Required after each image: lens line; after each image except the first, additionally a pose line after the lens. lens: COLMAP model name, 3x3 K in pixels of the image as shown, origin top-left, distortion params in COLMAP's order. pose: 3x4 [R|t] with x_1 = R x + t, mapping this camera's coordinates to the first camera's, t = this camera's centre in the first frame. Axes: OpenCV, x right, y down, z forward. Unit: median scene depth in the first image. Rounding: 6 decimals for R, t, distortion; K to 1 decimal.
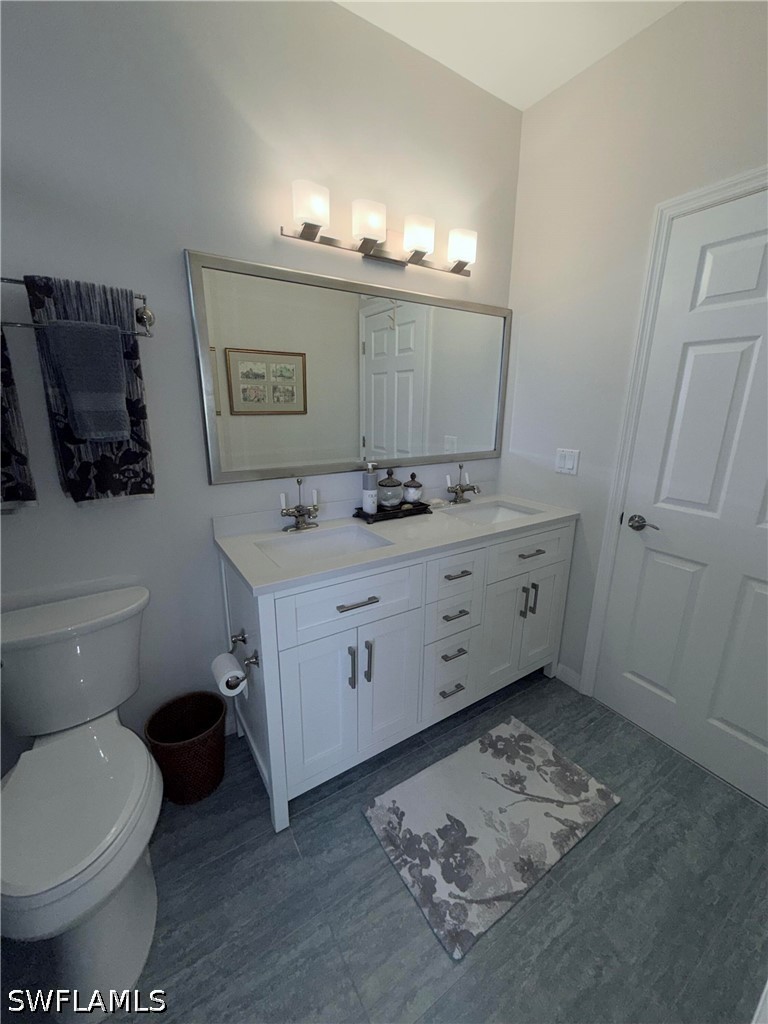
lens RADIAL K [[409.0, 0, 382.6], [0, 409.0, 504.5], [0, 0, 1]] dist [0.000041, 0.000022]
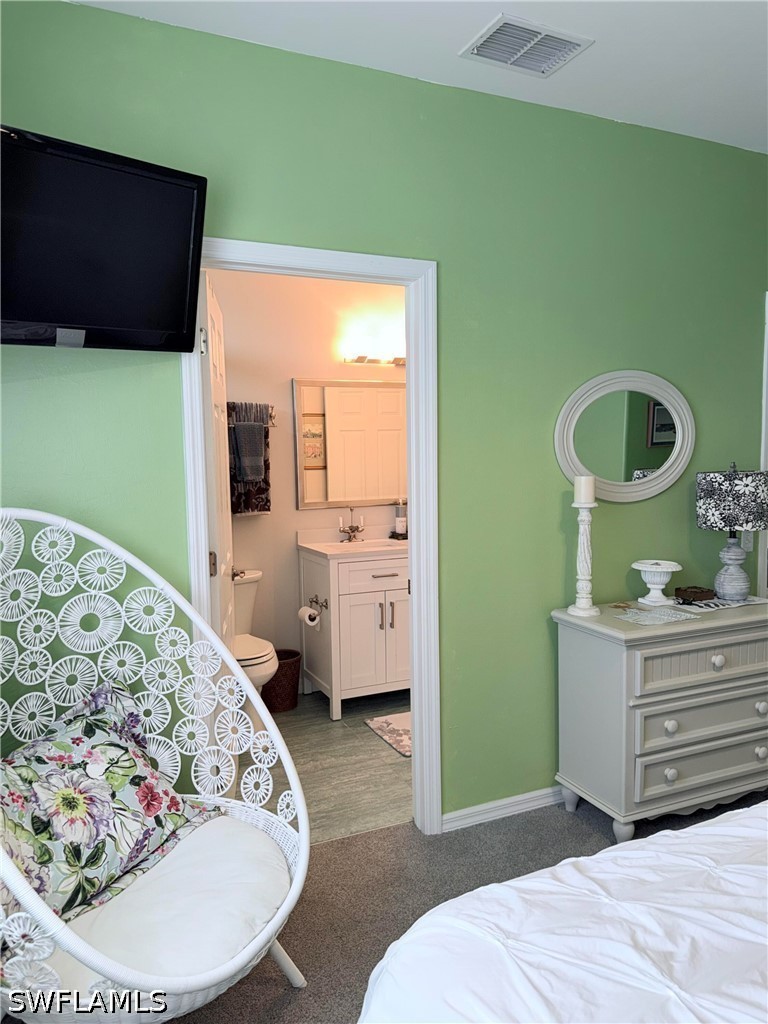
lens RADIAL K [[725.5, 0, 384.4], [0, 725.5, 515.3], [0, 0, 1]] dist [-0.000769, -0.000278]
pose [[0.988304, -0.009820, -0.152183, 0.404026], [-0.014398, 0.987458, -0.157226, 0.480567], [0.151819, 0.157578, 0.975766, -1.995460]]
